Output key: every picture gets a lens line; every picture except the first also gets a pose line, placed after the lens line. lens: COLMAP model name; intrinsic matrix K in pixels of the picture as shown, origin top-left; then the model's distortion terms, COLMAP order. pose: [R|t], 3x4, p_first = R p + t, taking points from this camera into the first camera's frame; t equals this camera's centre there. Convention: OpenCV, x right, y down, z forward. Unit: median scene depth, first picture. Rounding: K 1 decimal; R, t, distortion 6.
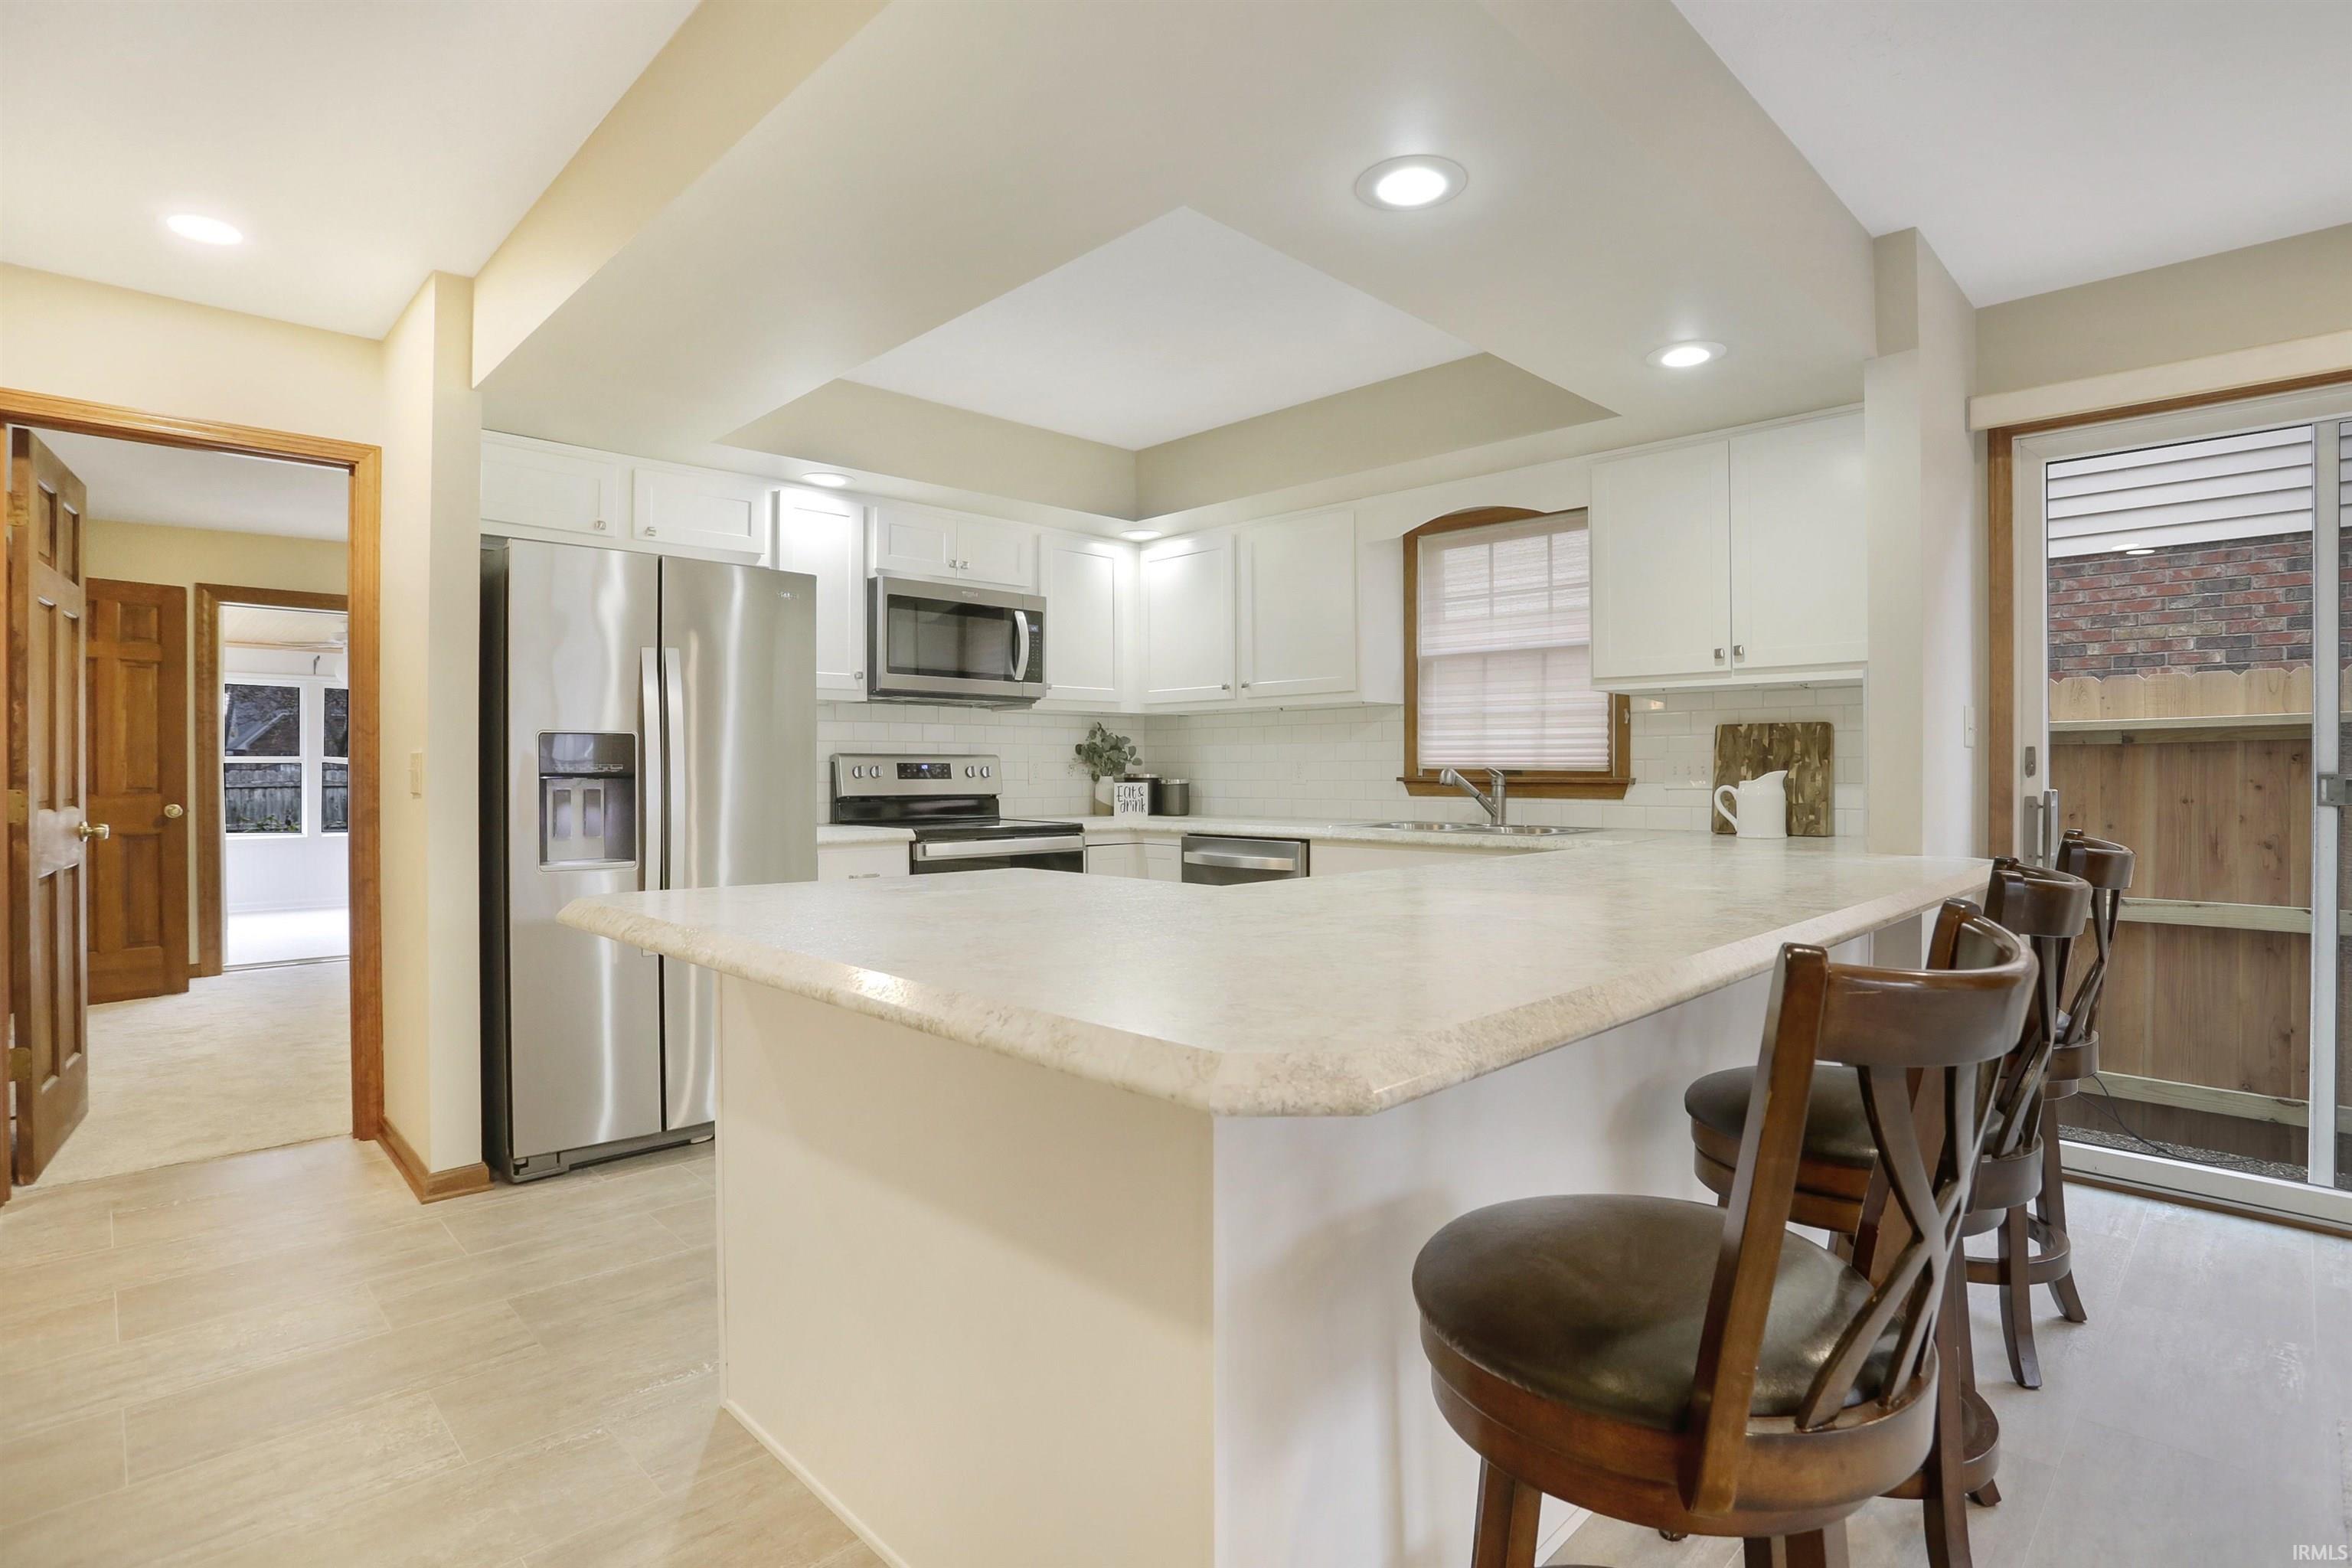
lens RADIAL K [[1163.0, 0, 1167.0], [0, 1163.0, 764.5], [0, 0, 1]] dist [-0.064880, 0.021553]
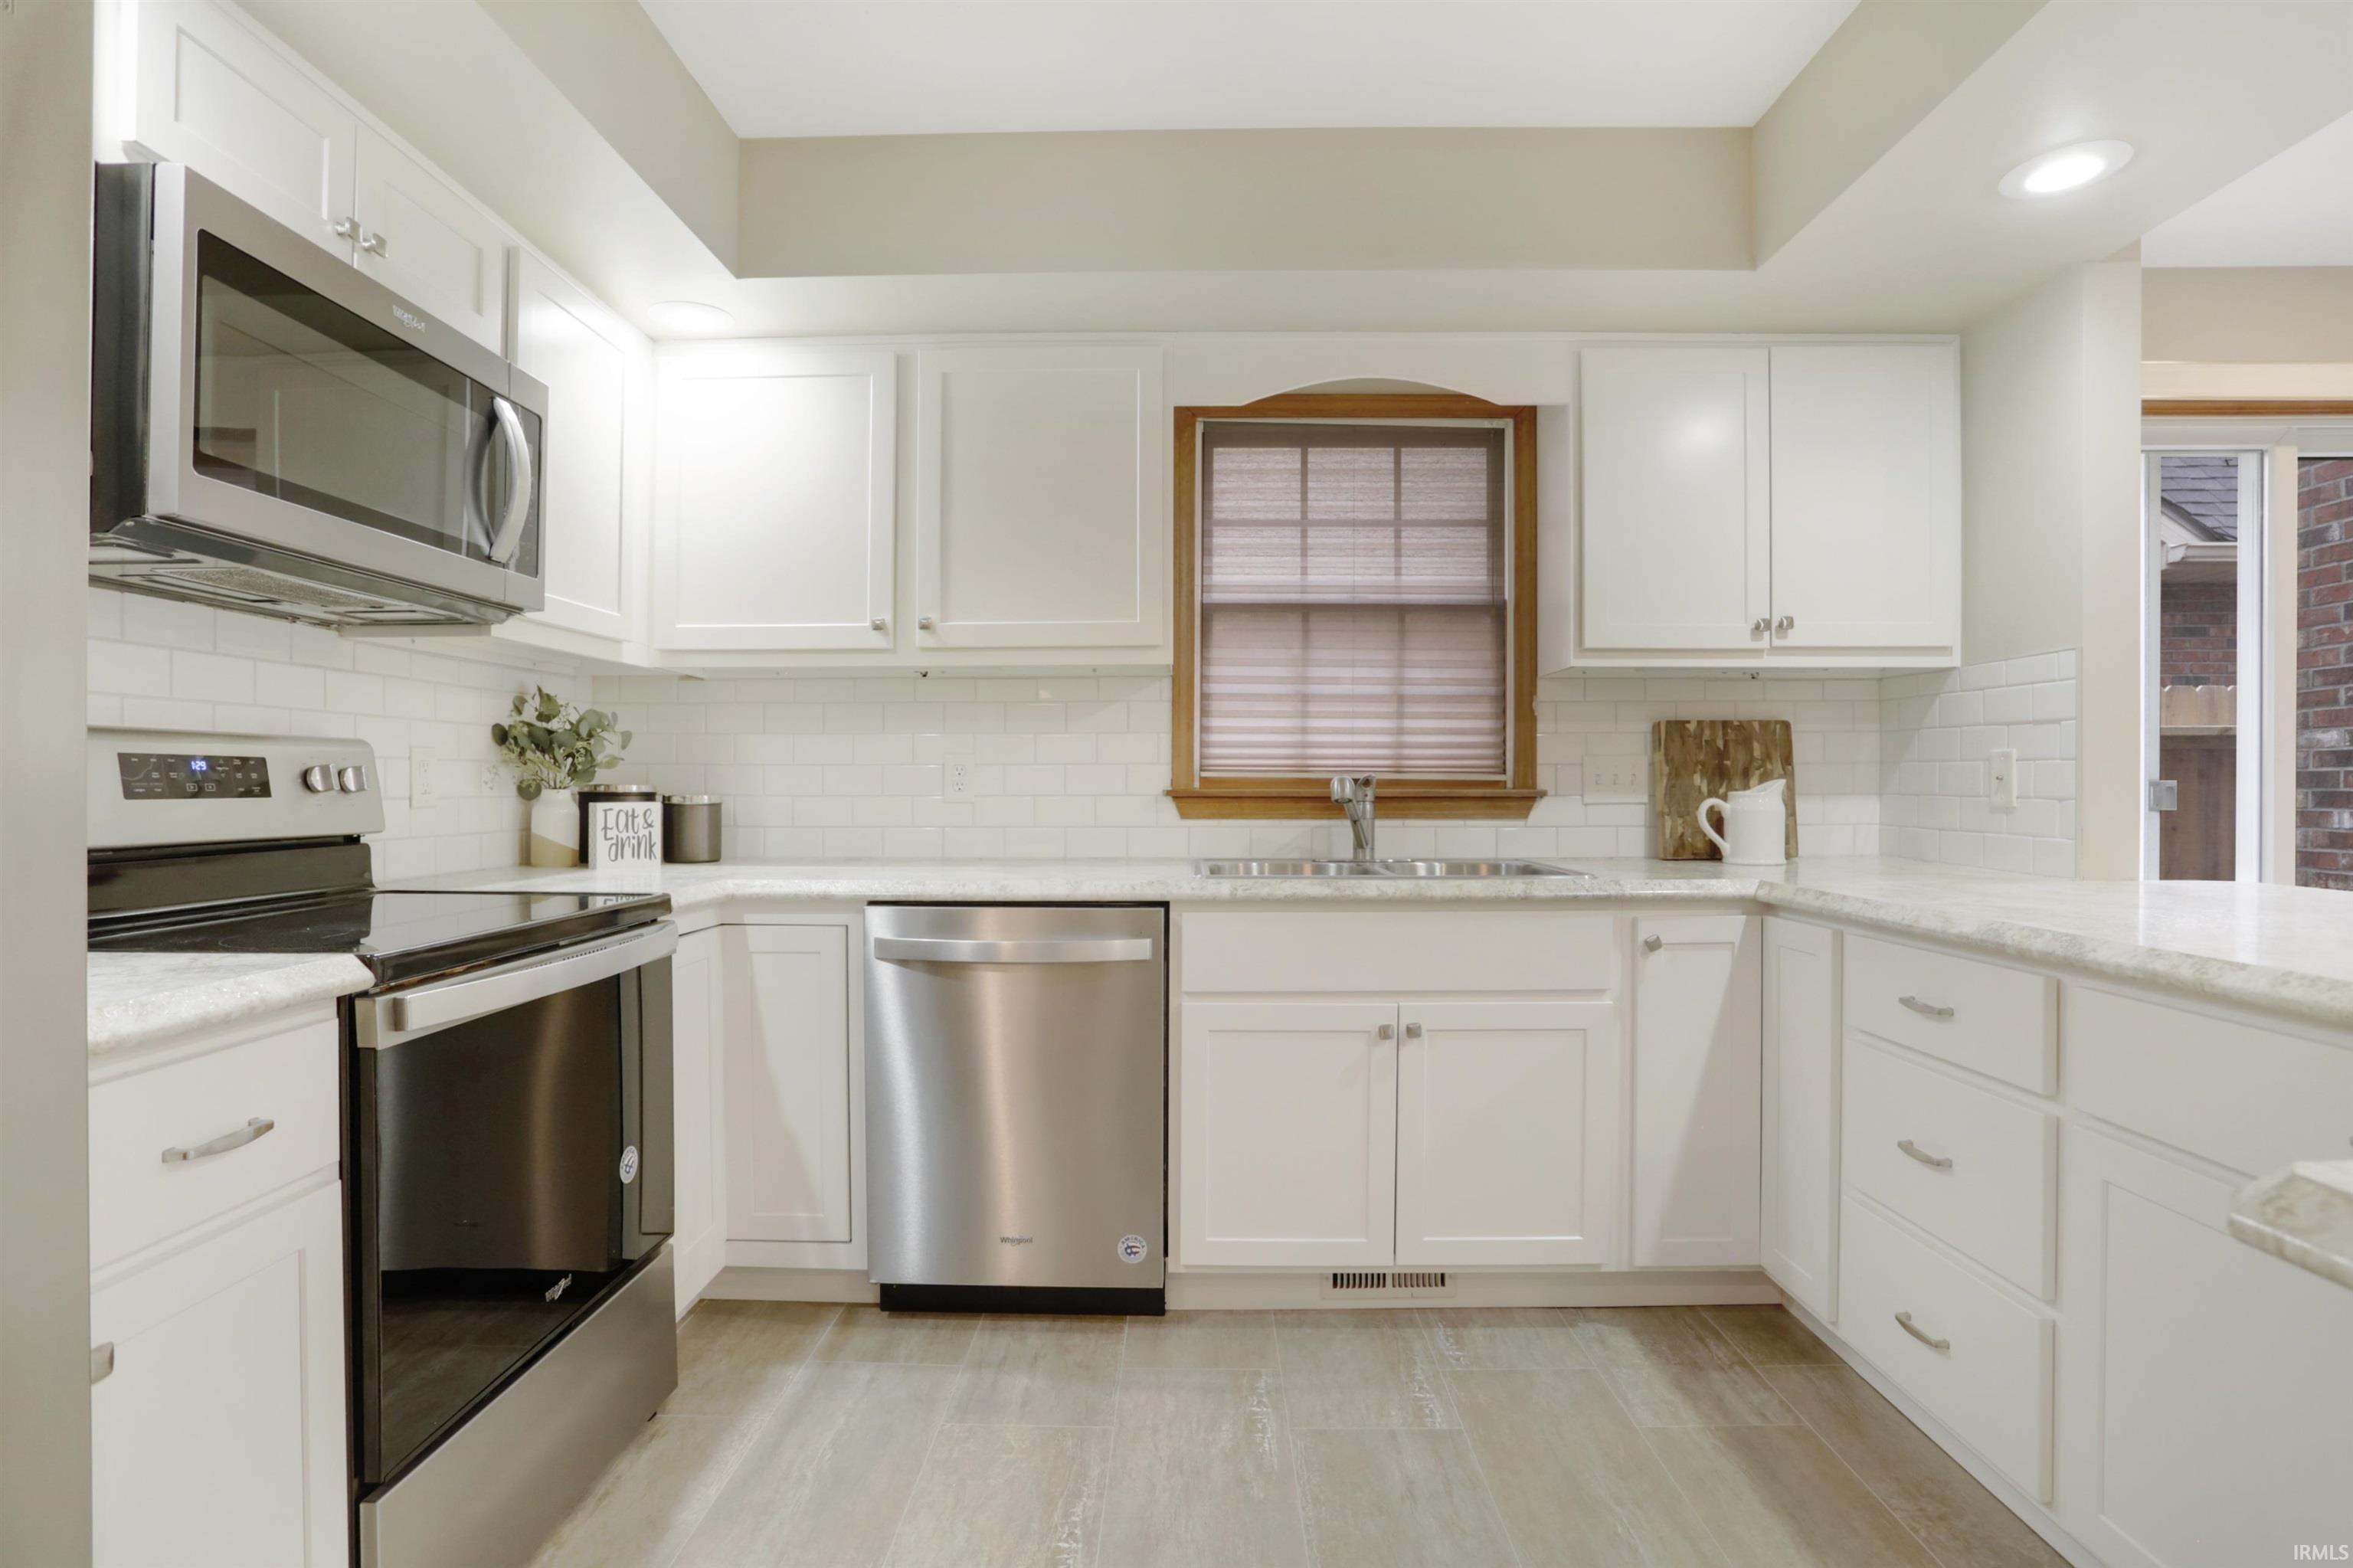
lens RADIAL K [[1163.6, 0, 1165.6], [0, 1163.6, 760.9], [0, 0, 1]] dist [-0.064880, 0.021553]
pose [[0.715828, 0.013309, 0.698149, -0.247340], [-0.004393, 0.999884, -0.014557, 0.004541], [-0.698262, 0.007354, 0.715804, 0.550105]]
